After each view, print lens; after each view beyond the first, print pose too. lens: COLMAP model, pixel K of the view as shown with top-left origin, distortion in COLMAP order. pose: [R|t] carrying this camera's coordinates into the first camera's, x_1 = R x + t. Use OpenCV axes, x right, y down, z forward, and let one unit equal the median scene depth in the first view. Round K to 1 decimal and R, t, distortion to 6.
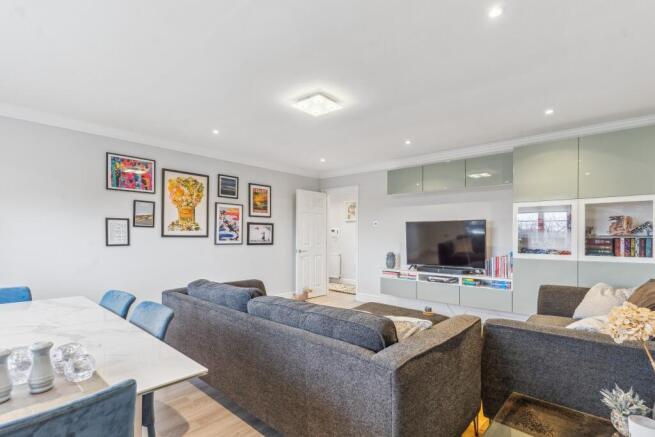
lens RADIAL K [[321.1, 0, 322.2], [0, 321.1, 231.3], [0, 0, 1]] dist [0.000021, -0.000539]
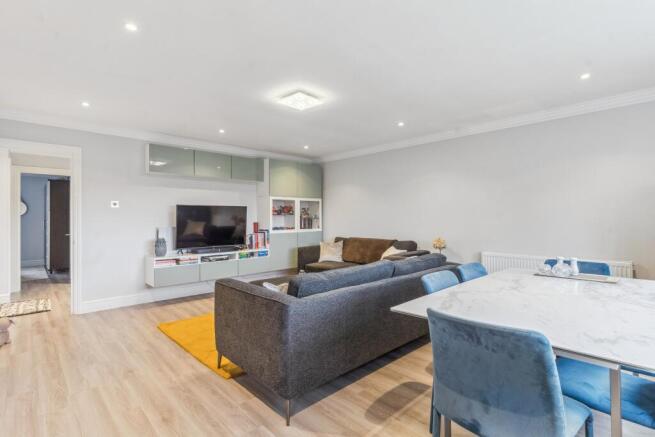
lens RADIAL K [[324.0, 0, 327.5], [0, 324.0, 218.5], [0, 0, 1]] dist [-0.000289, -0.000058]
pose [[0.064445, -0.012633, 0.997841, -0.762160], [-0.008891, 0.999873, 0.013233, -0.006937], [-0.997882, -0.009725, 0.064325, 0.571276]]
